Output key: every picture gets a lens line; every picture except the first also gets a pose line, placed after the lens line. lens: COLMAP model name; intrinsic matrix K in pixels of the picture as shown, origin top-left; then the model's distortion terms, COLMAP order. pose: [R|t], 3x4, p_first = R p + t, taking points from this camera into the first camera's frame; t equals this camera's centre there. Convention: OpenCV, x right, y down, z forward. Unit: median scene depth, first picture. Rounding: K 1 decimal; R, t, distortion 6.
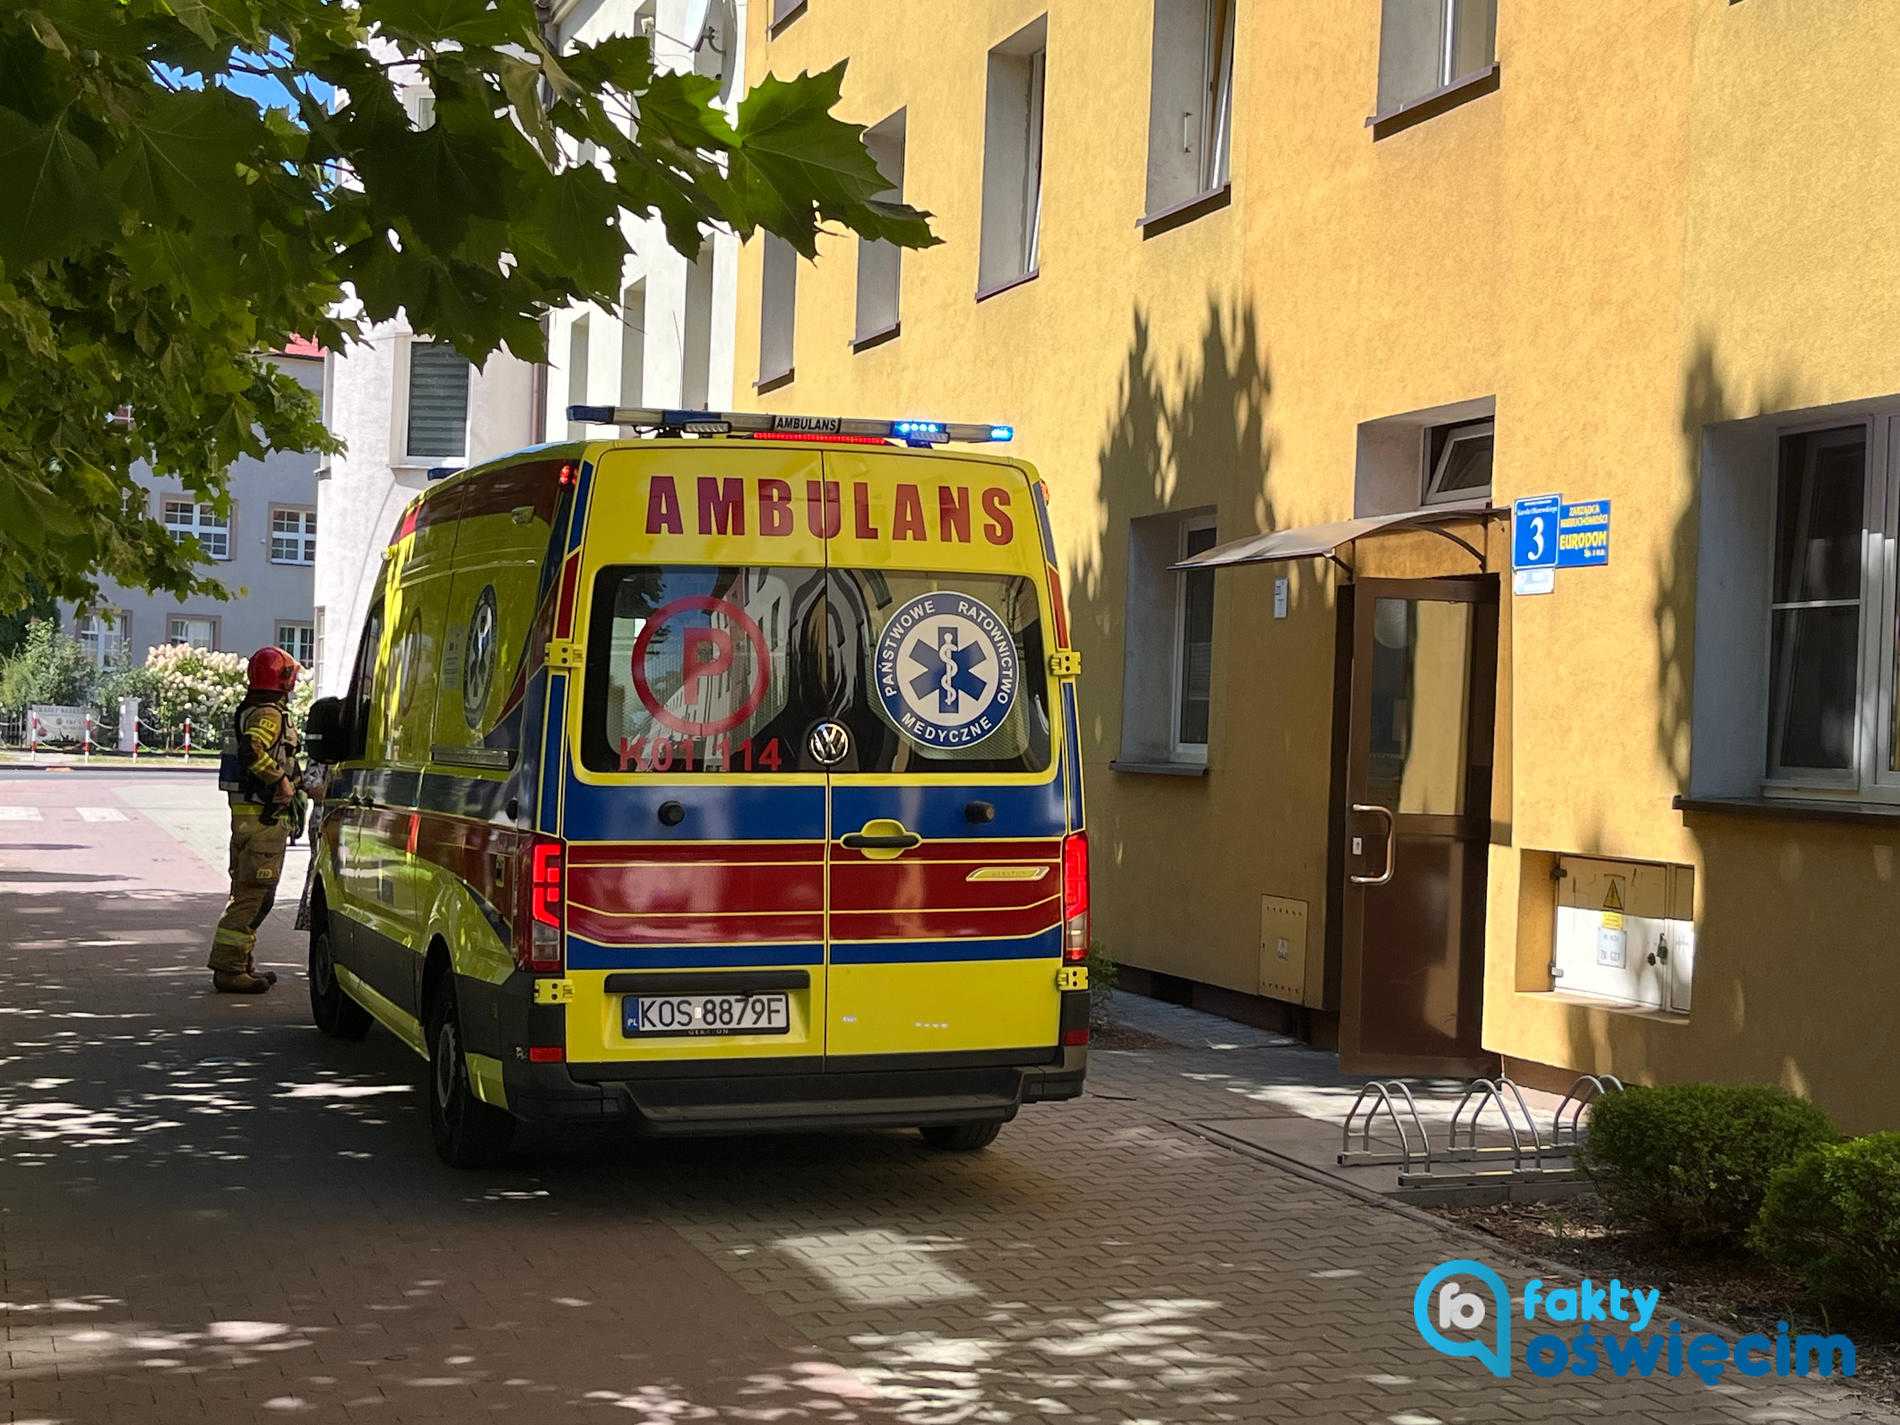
lens RADIAL K [[2679.4, 0, 950.0], [0, 2679.4, 712.5], [0, 0, 1]] dist [0.164034, -0.652810]
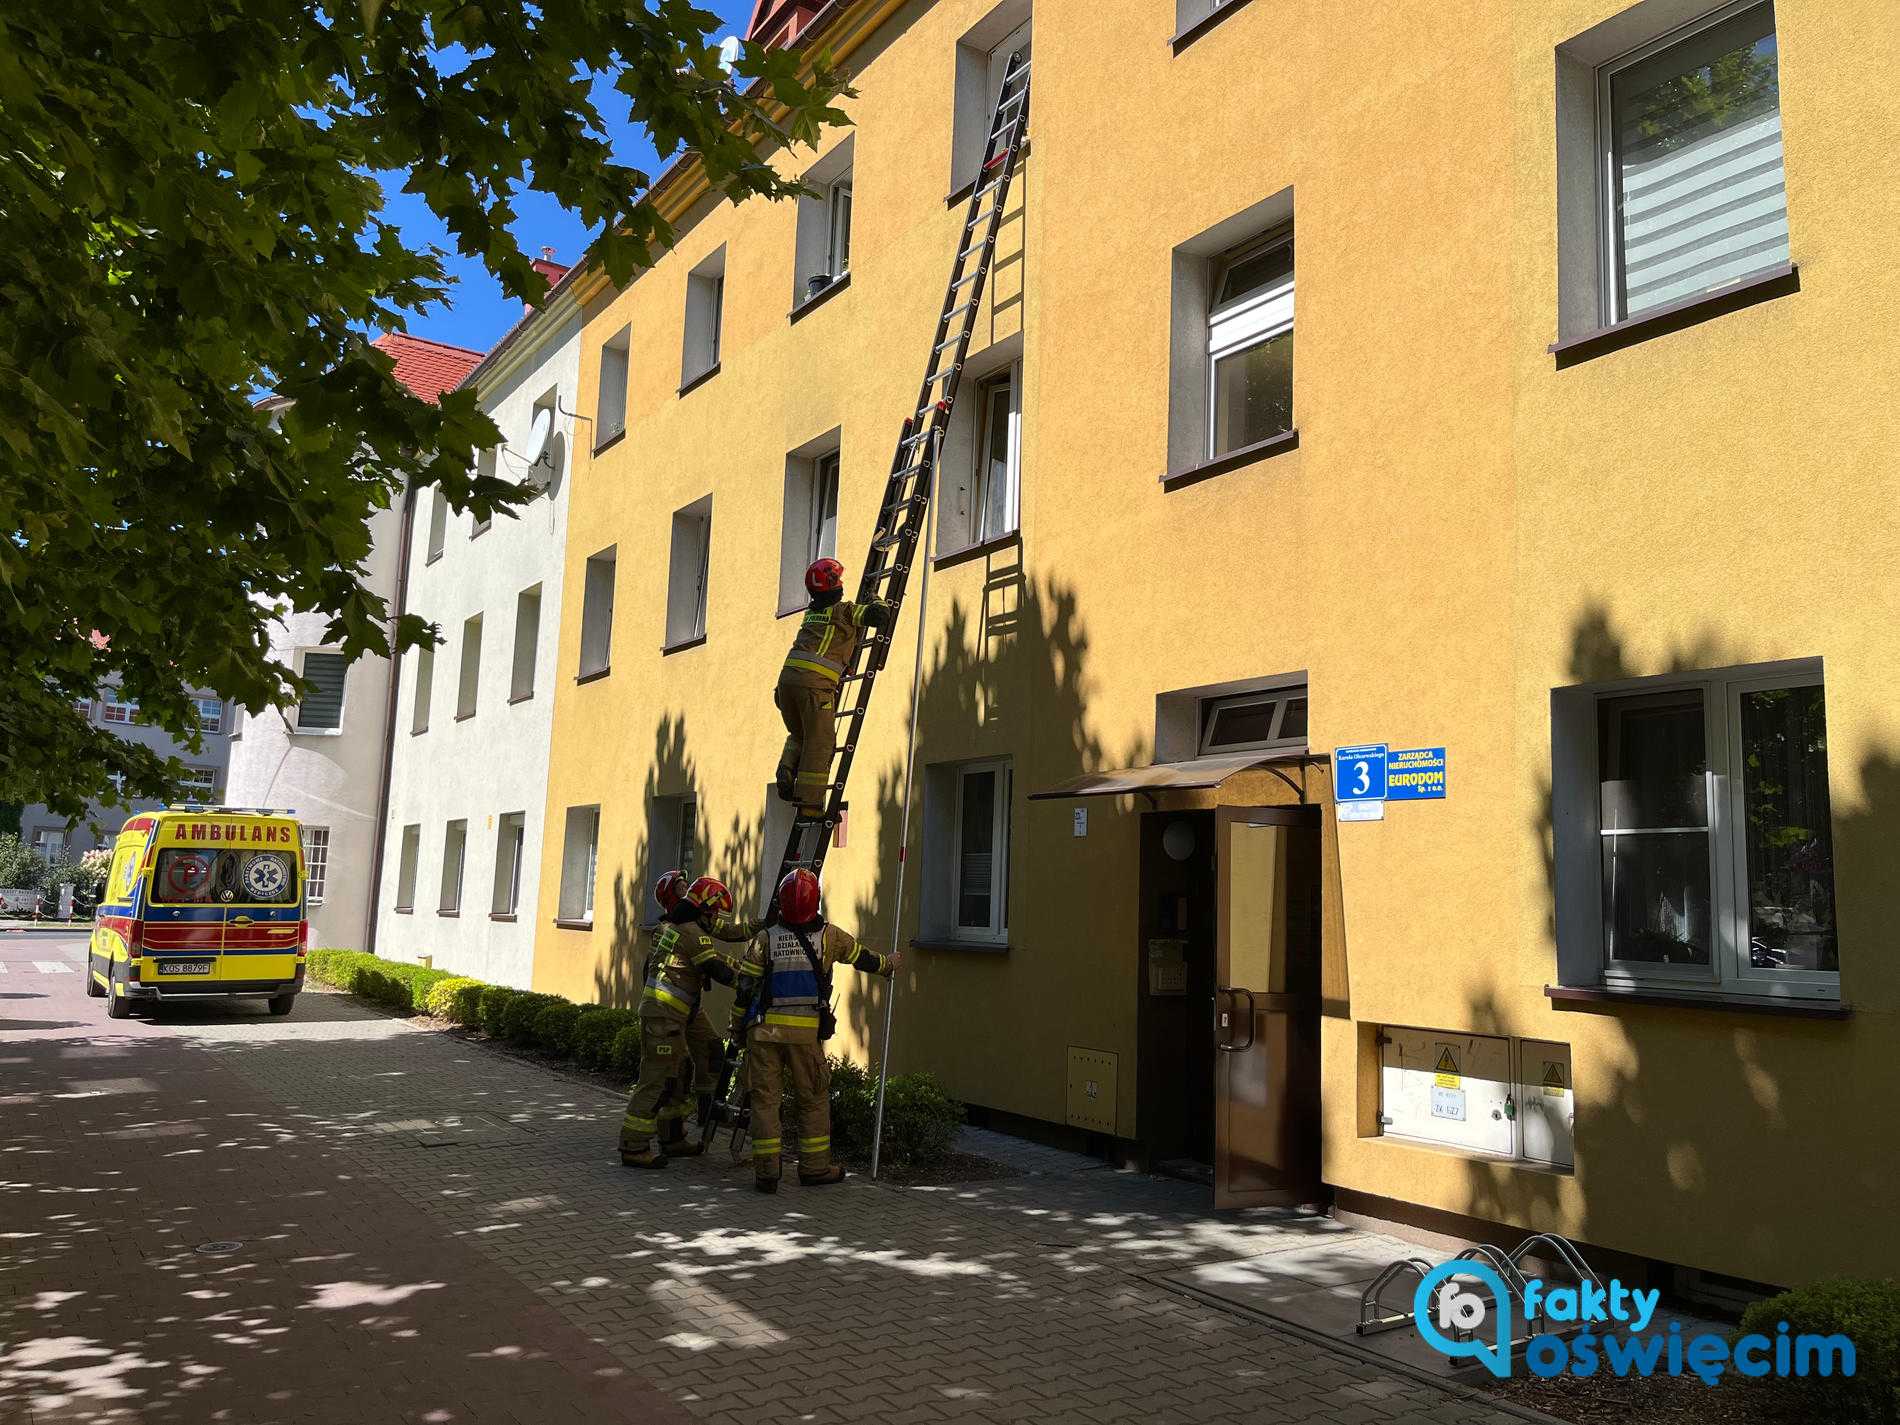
lens RADIAL K [[1451.9, 0, 950.0], [0, 1451.9, 712.5], [0, 0, 1]] dist [0.061091, -0.079596]
pose [[0.969665, 0.030986, 0.242467, -0.143910], [-0.001302, 0.992573, -0.121640, -0.009786], [-0.244435, 0.117634, 0.962504, 0.363640]]
